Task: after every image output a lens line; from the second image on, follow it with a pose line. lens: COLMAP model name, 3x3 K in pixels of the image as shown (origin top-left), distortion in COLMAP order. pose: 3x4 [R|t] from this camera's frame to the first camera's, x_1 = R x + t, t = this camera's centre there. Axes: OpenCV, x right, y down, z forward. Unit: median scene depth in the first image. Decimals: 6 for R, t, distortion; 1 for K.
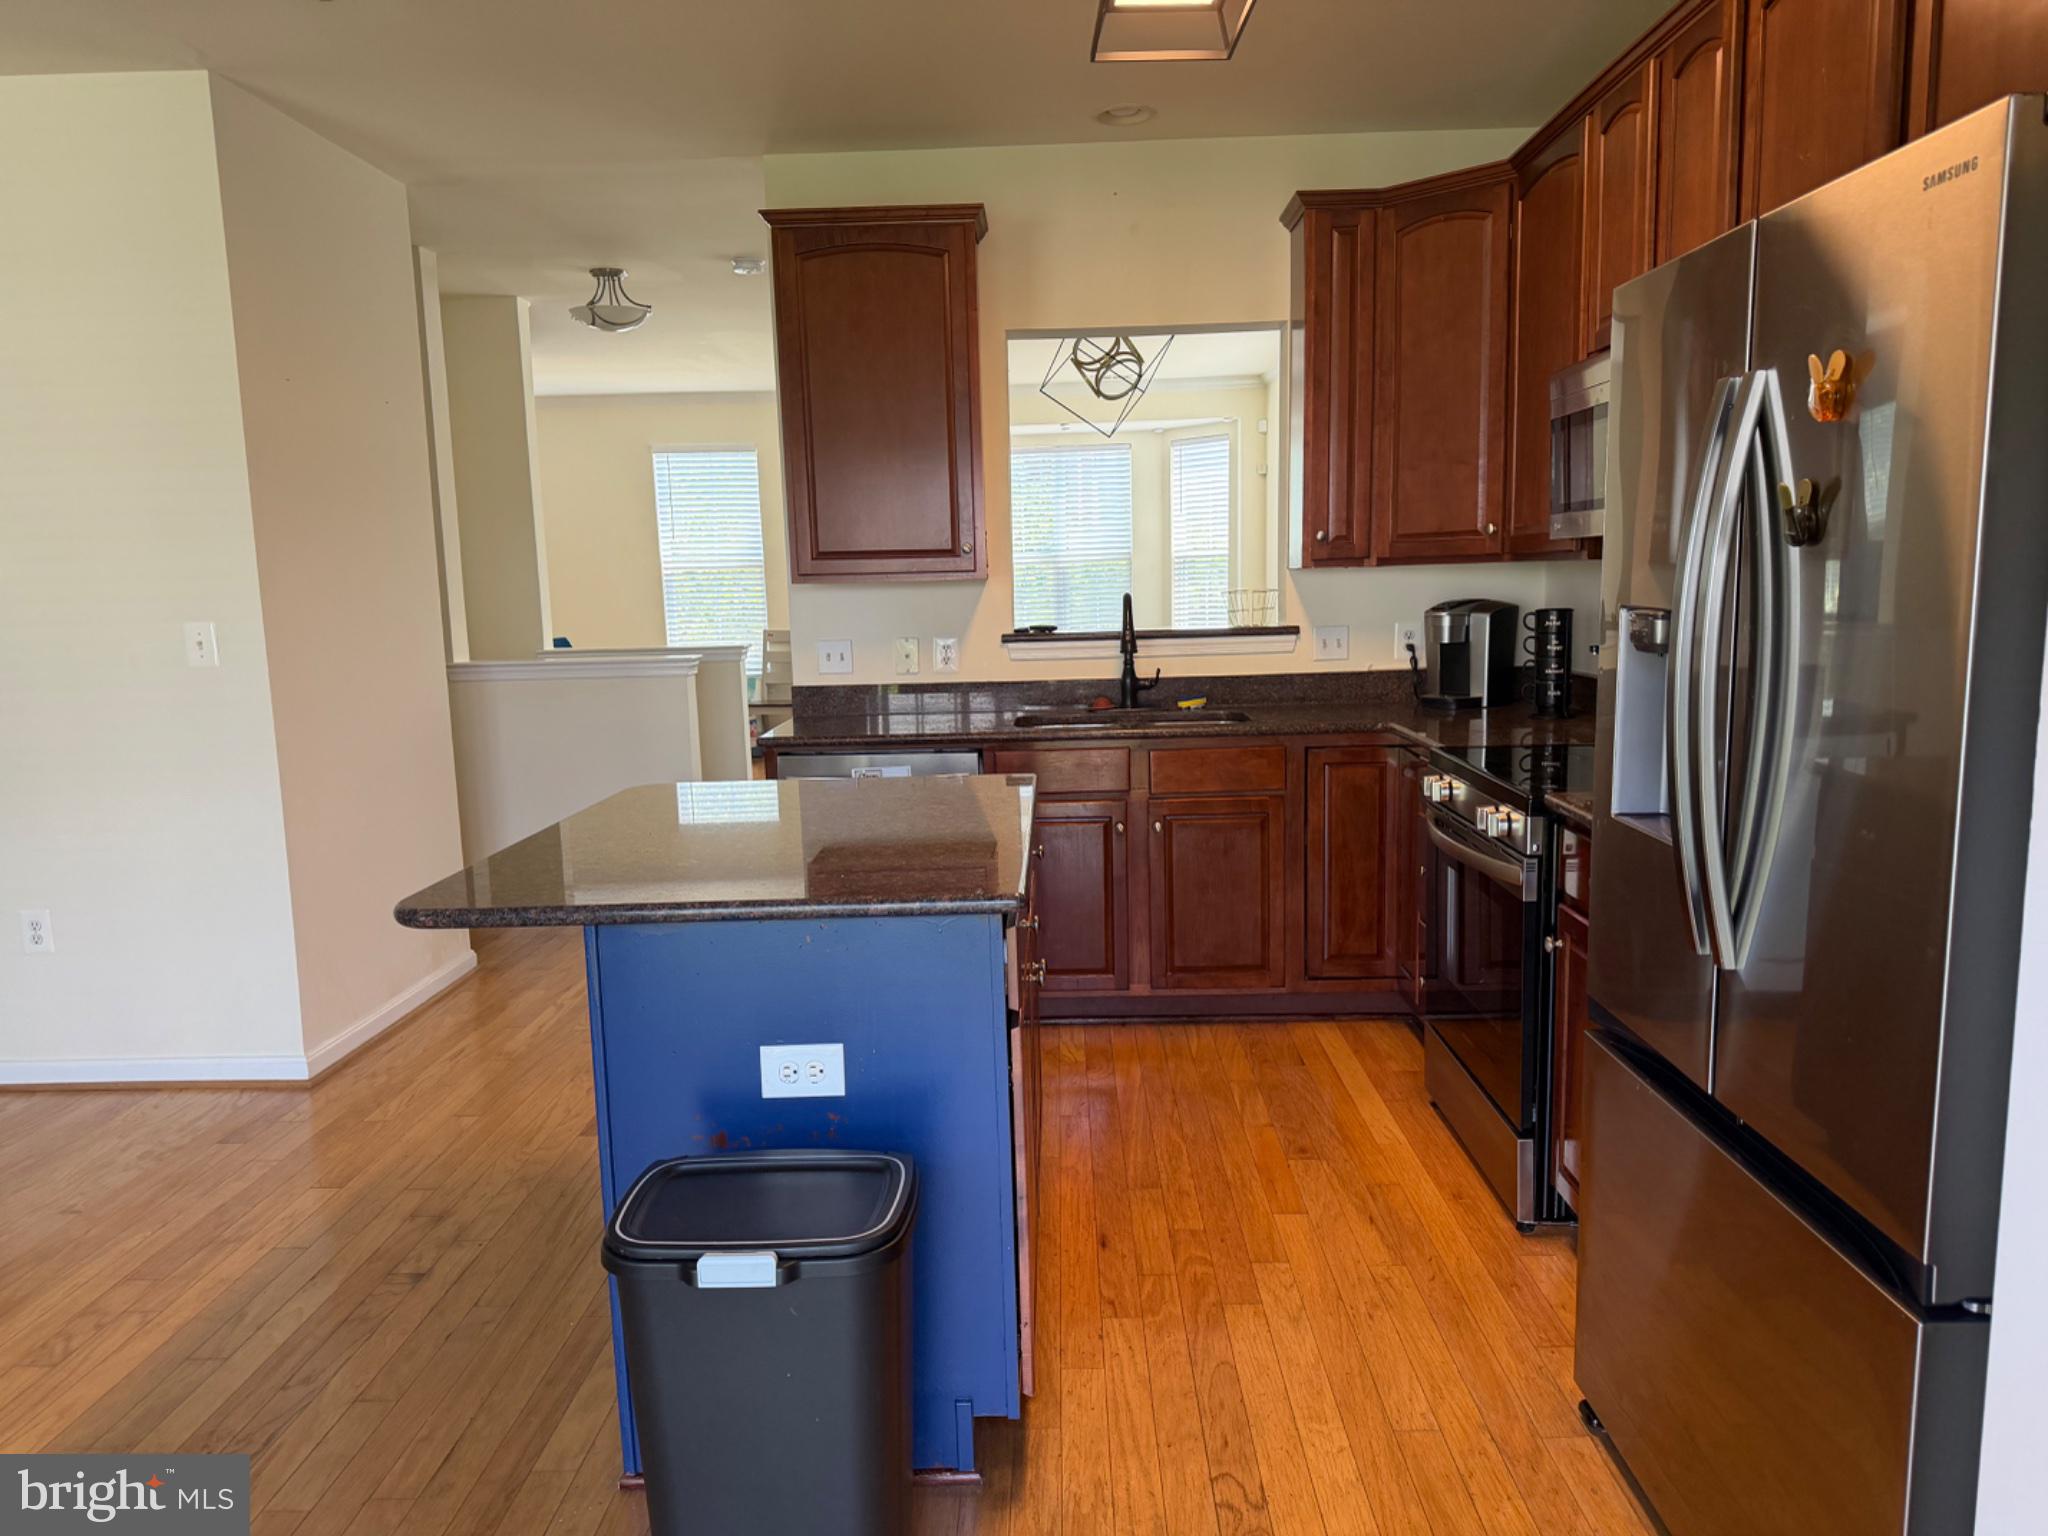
lens RADIAL K [[1449.6, 0, 1038.7], [0, 1449.6, 785.5], [0, 0, 1]] dist [0.096892, -0.126138]
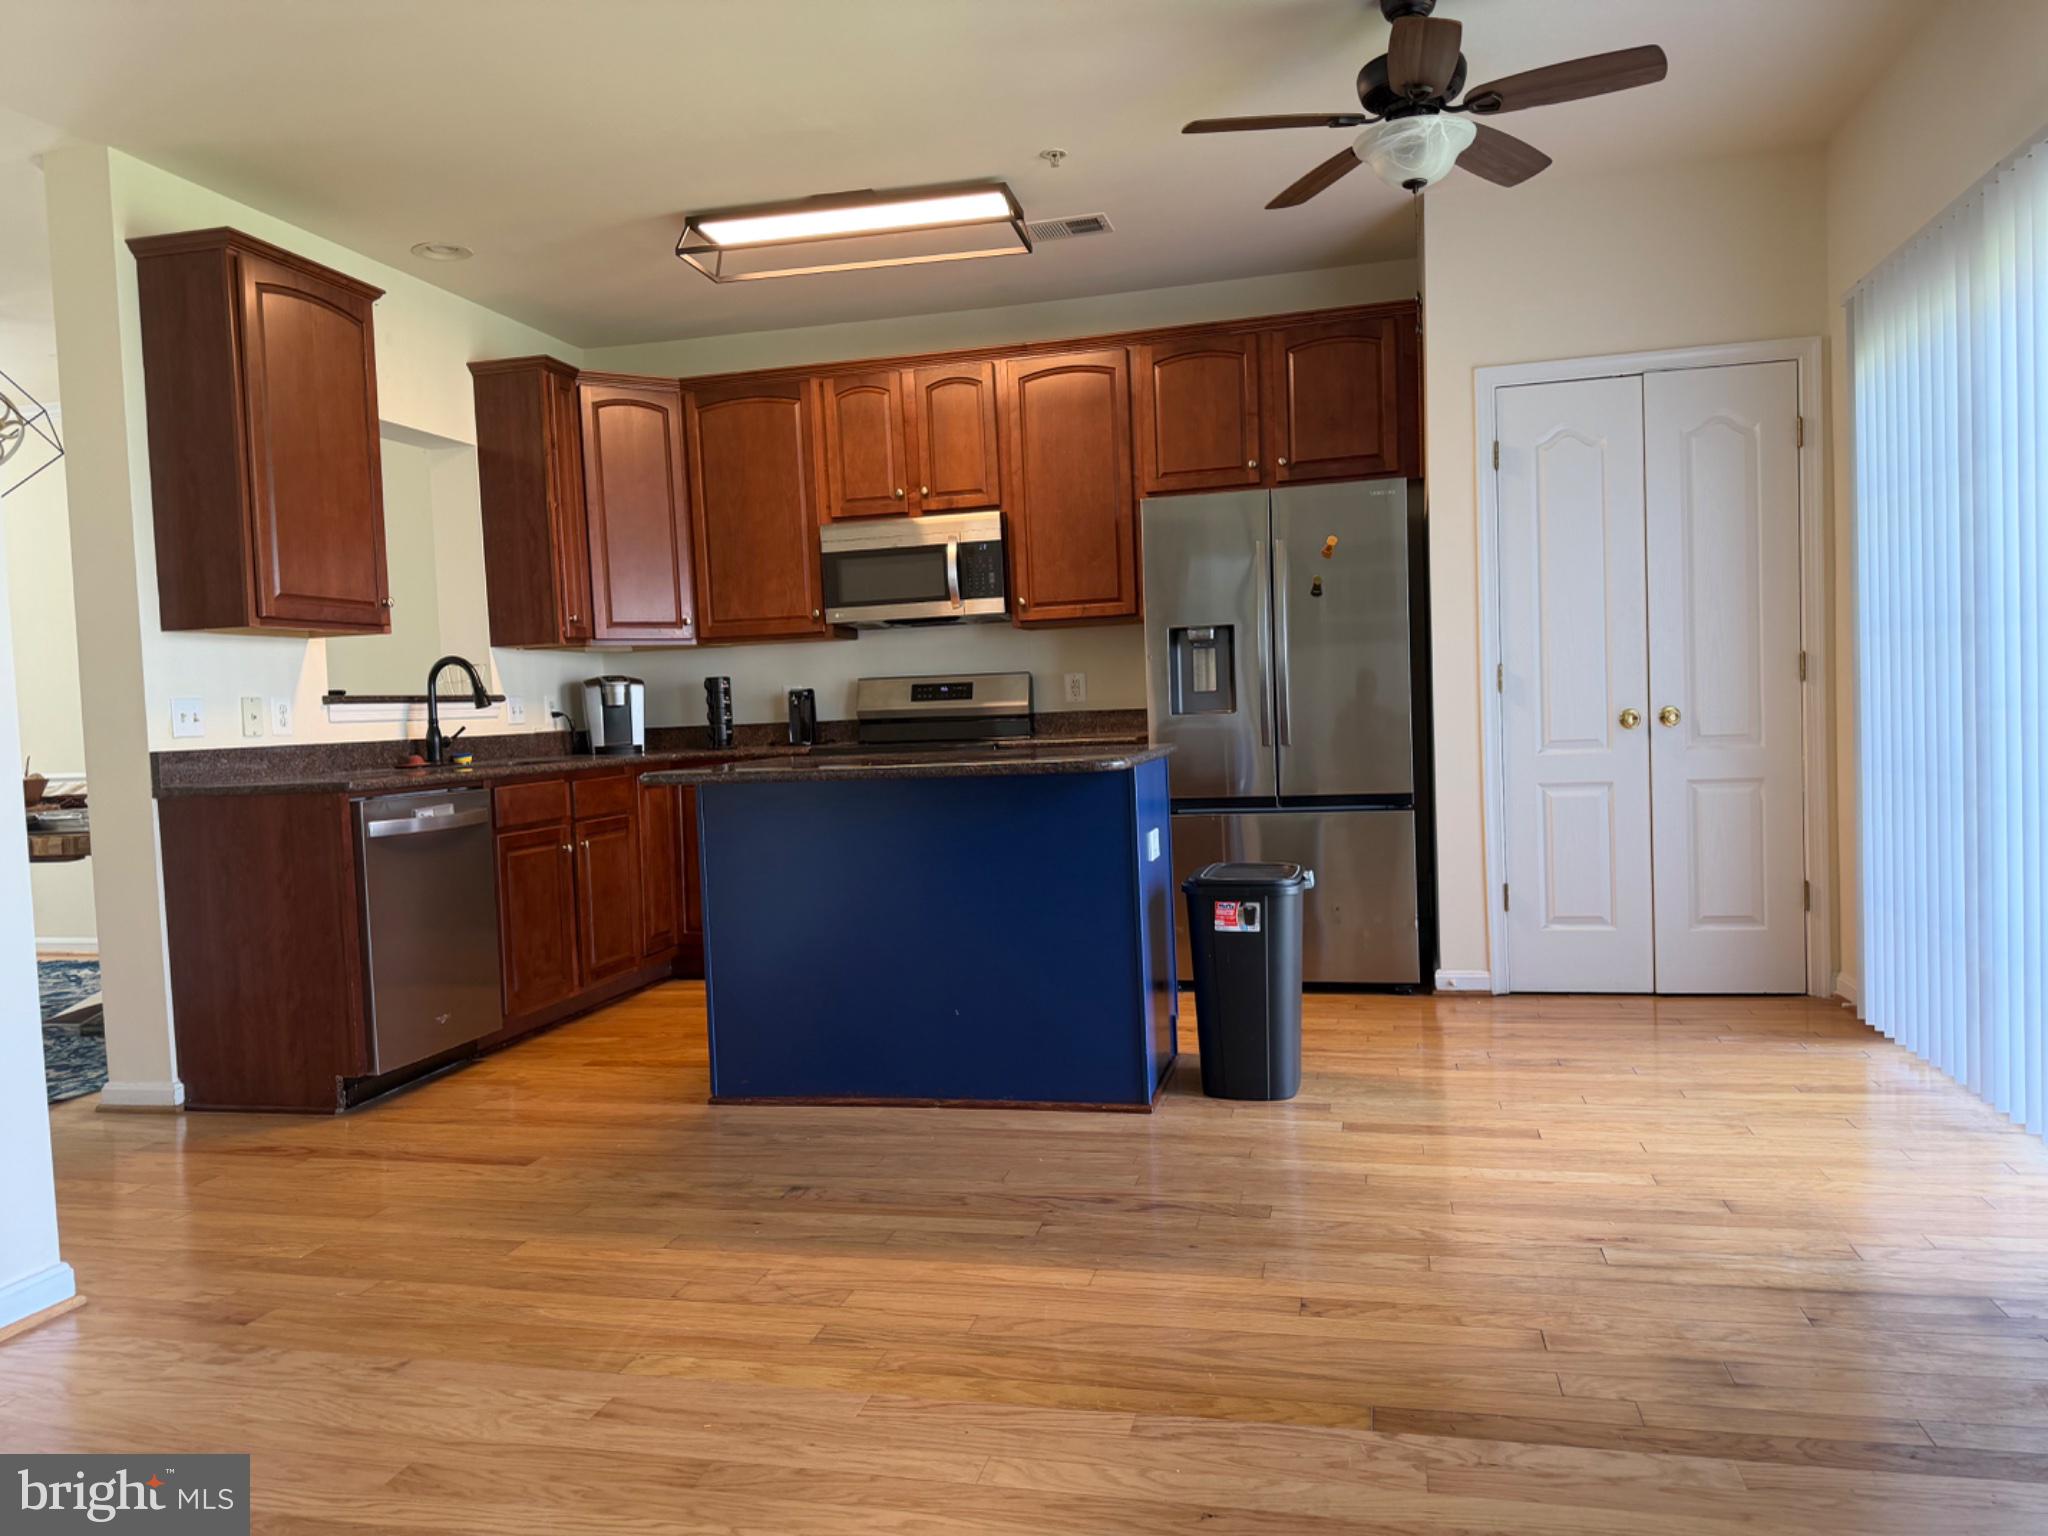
lens RADIAL K [[1425.6, 0, 1007.3], [0, 1425.6, 764.7], [0, 0, 1]] dist [0.161836, -0.193155]
pose [[0.232615, -0.024538, 0.972259, -1.112801], [0.182758, 0.982976, -0.018916, 0.055840], [-0.955243, 0.182088, 0.233139, 0.422095]]
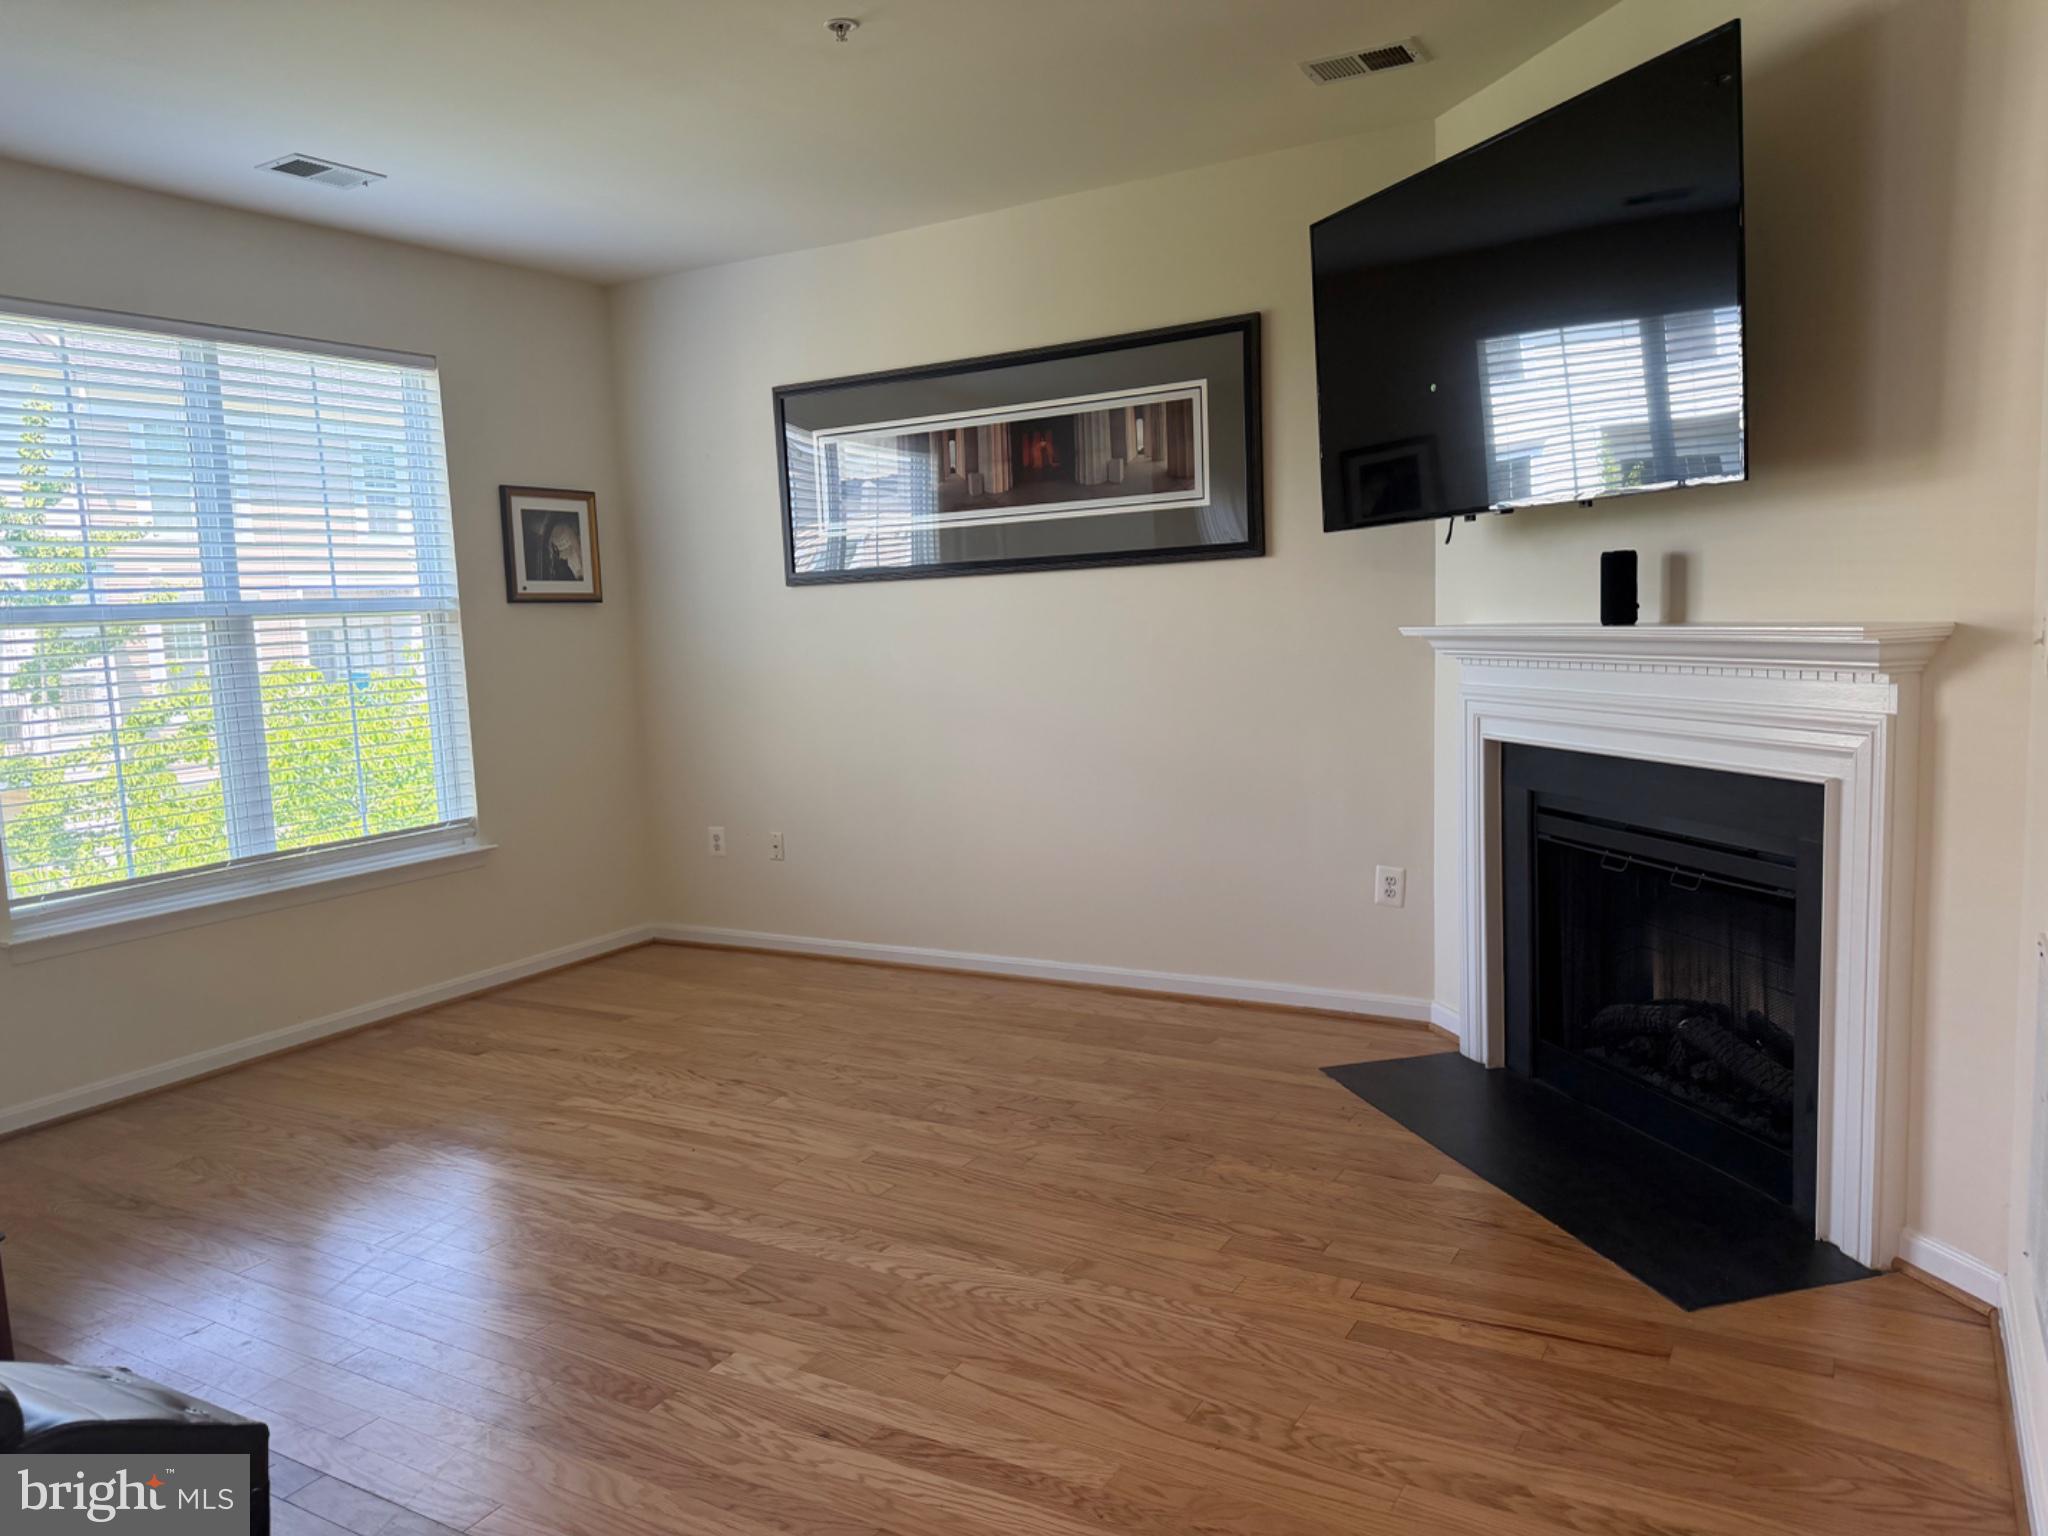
lens RADIAL K [[1439.1, 0, 1001.4], [0, 1439.1, 783.0], [0, 0, 1]] dist [0.129588, -0.222553]
pose [[-0.496380, 0.150866, -0.854896, -0.221790], [-0.072443, 0.974149, 0.213974, -0.127763], [0.865077, 0.168144, -0.472619, 0.954289]]
